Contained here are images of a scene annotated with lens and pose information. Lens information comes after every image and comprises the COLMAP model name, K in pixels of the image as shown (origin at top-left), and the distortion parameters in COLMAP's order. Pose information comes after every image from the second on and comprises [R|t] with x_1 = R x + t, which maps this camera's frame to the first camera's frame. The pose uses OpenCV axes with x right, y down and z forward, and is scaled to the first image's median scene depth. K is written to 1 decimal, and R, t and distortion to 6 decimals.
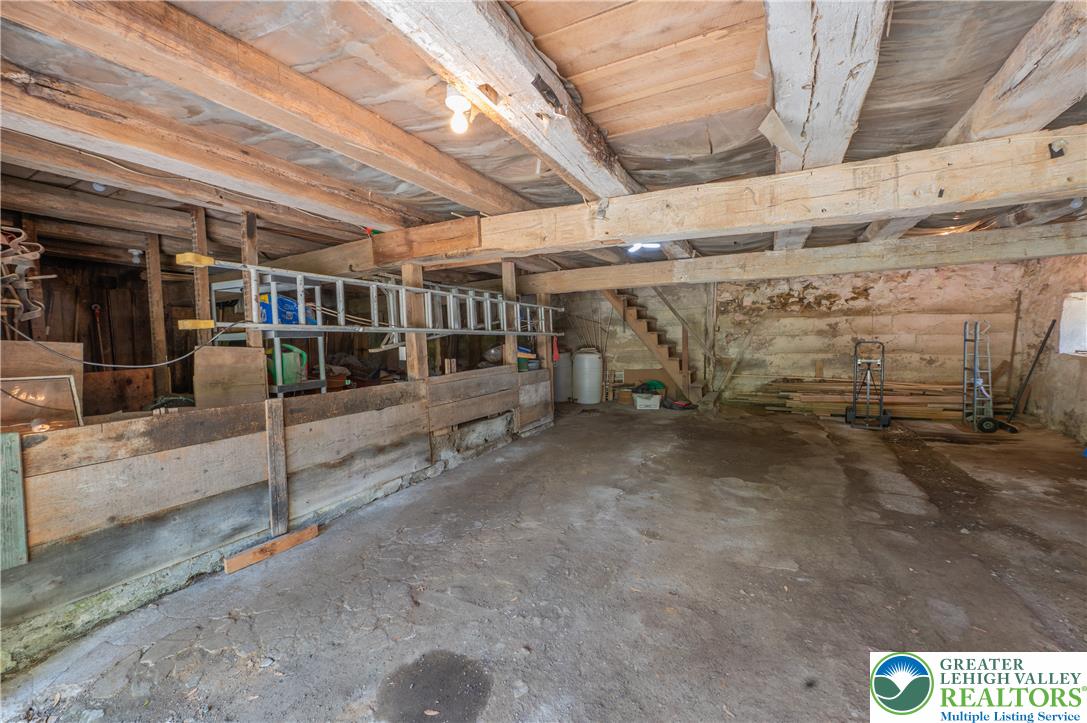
lens RADIAL K [[443.2, 0, 543.5], [0, 443.2, 361.5], [0, 0, 1]] dist [-0.009844, -0.000407]
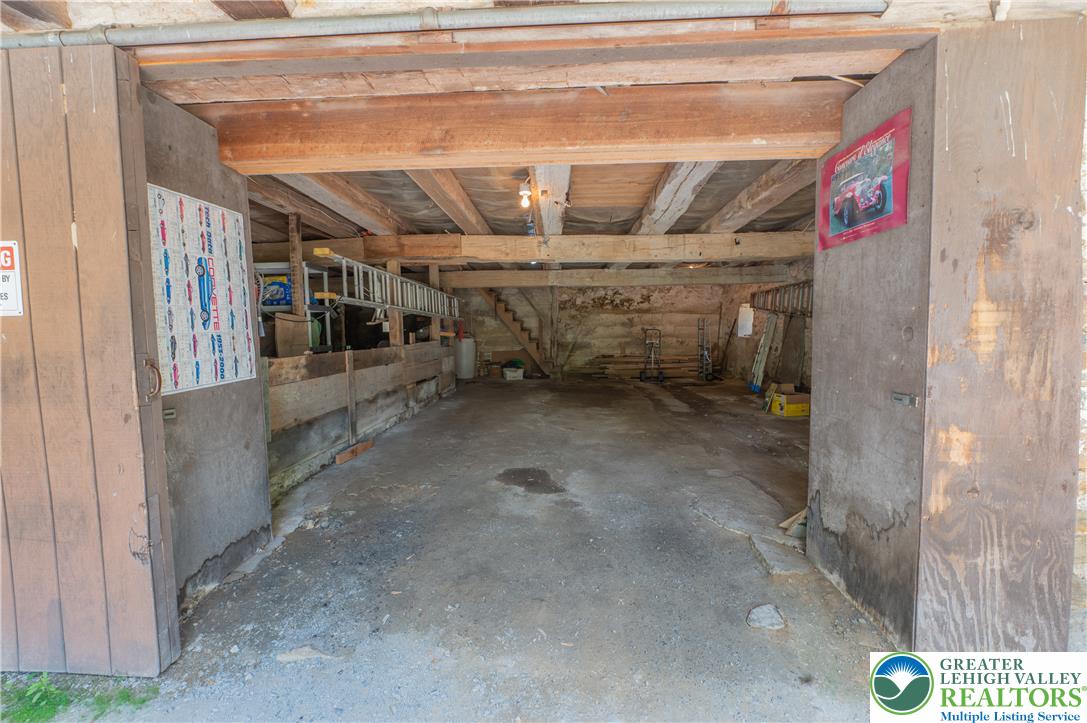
lens RADIAL K [[429.4, 0, 543.5], [0, 429.4, 361.5], [0, 0, 1]] dist [0.000013, -0.000074]
pose [[0.905504, -0.015676, 0.424048, -0.292989], [0.012672, 0.999871, 0.009903, 0.053393], [-0.424148, -0.003594, 0.905586, -0.252869]]
